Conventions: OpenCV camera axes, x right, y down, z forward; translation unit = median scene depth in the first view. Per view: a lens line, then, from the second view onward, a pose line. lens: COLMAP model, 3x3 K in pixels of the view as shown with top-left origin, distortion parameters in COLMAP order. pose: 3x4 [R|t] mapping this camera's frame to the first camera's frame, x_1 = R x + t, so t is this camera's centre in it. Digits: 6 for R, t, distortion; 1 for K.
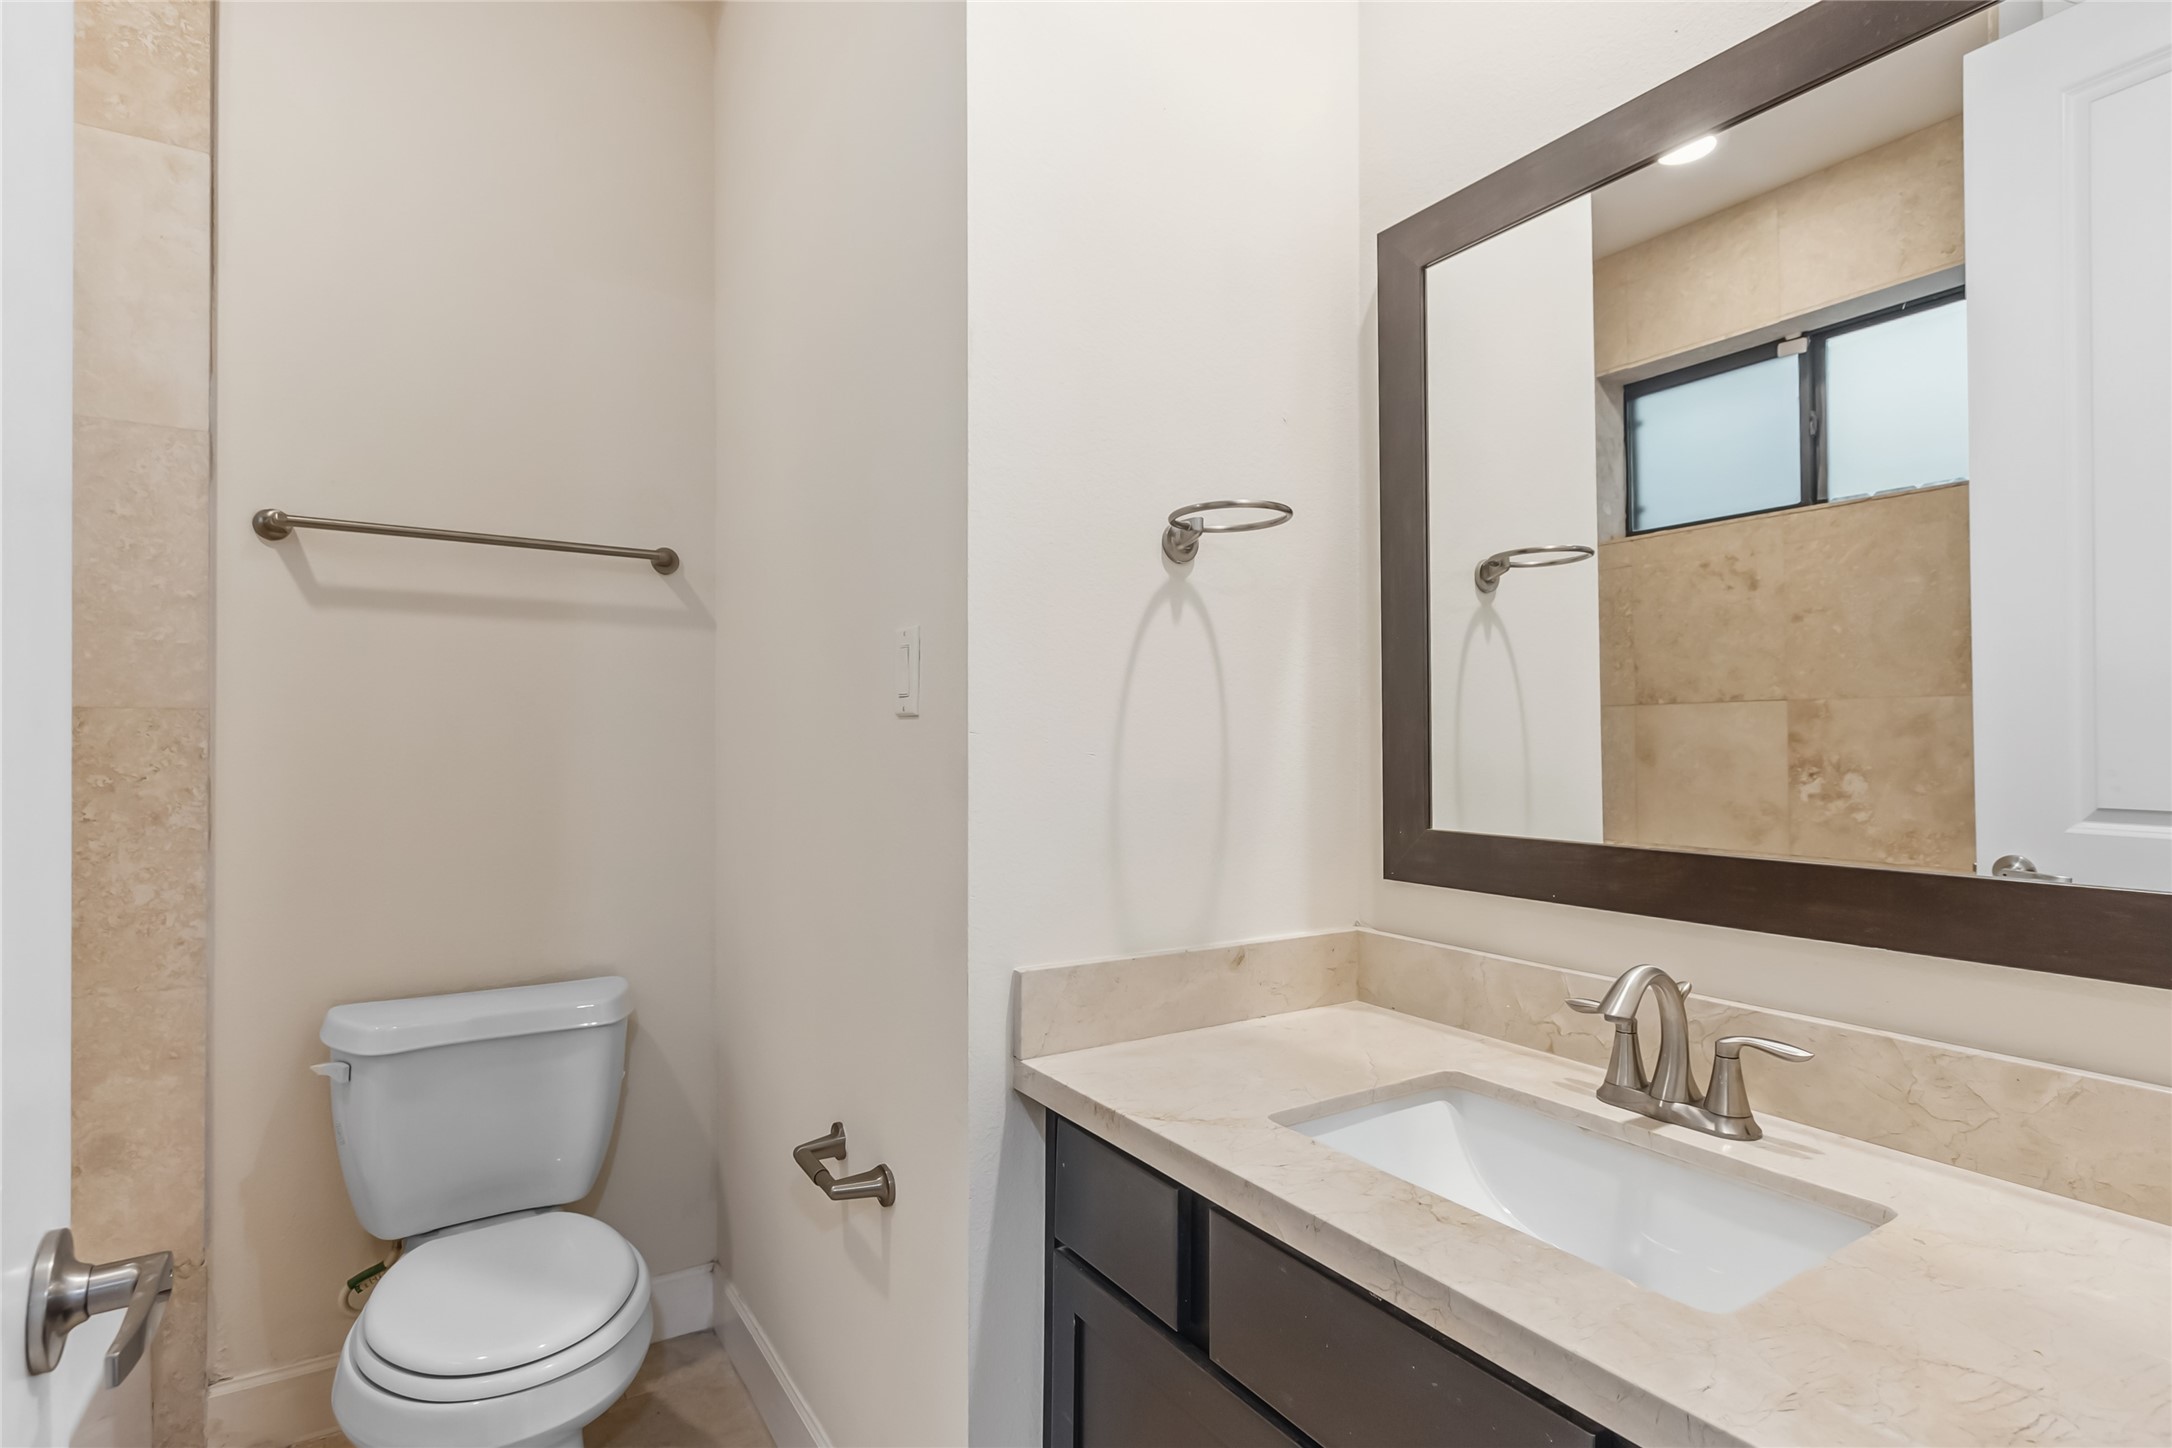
lens RADIAL K [[1014.3, 0, 1083.2], [0, 1014.3, 703.0], [0, 0, 1]] dist [0.002479, 0.000273]
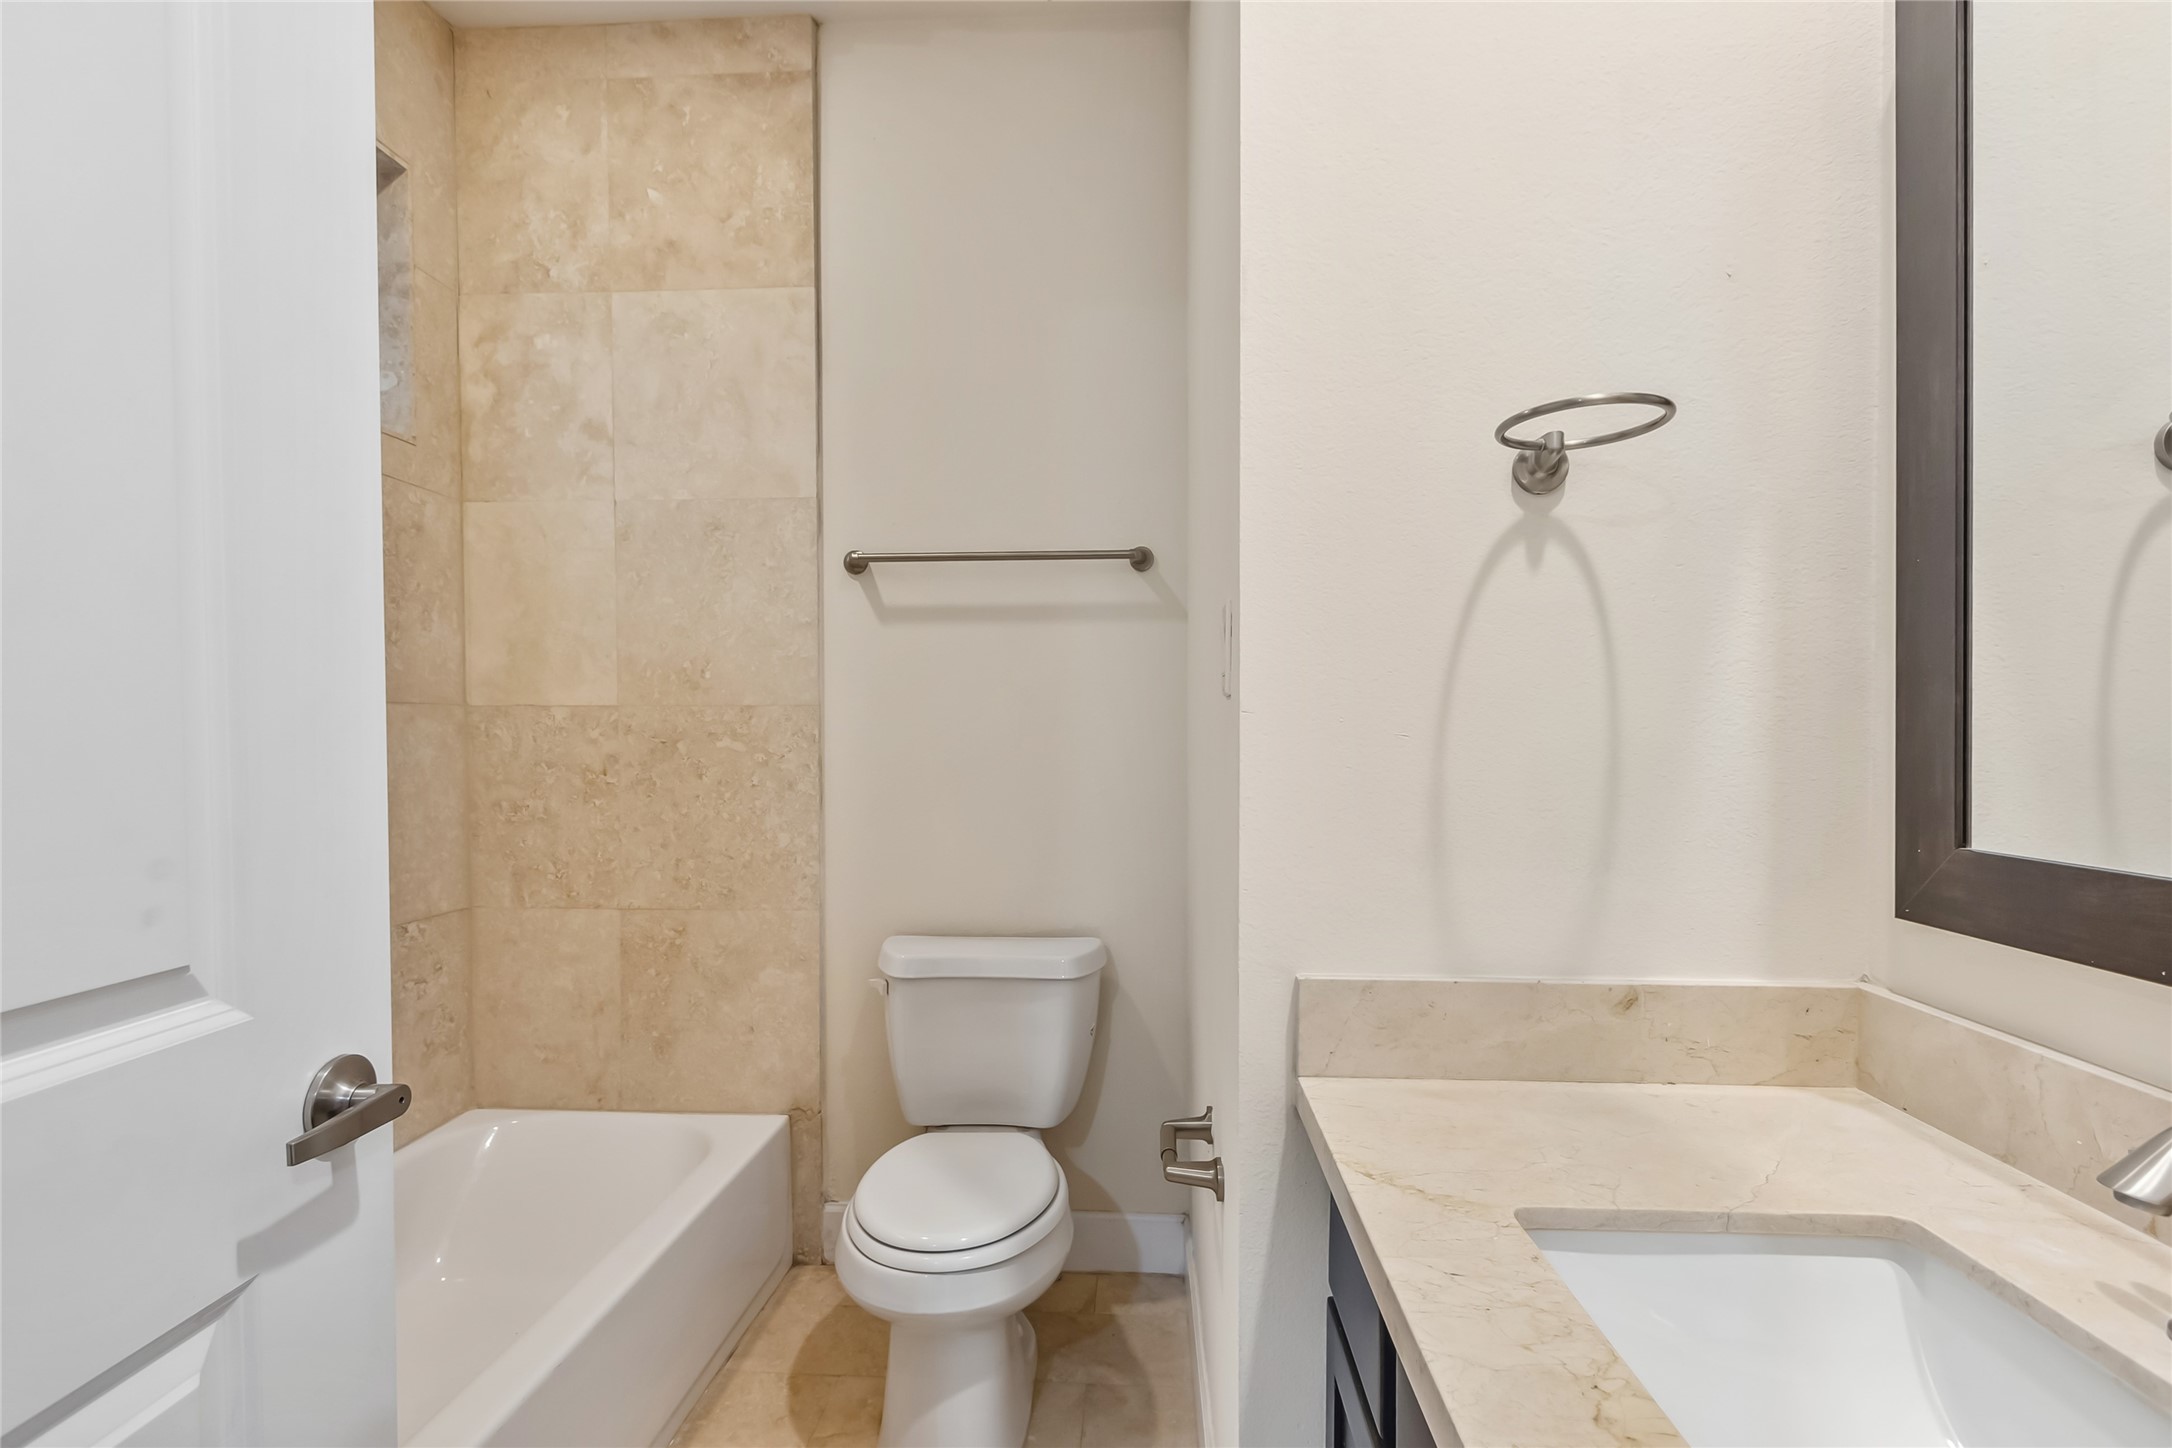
lens RADIAL K [[1006.5, 0, 1086.0], [0, 1006.5, 724.0], [0, 0, 1]] dist [0.004476, 0.000526]
pose [[0.820092, -0.010442, -0.572137, 0.202936], [0.030470, 0.999212, 0.025438, 0.008341], [0.571420, -0.038294, 0.819764, 0.119049]]
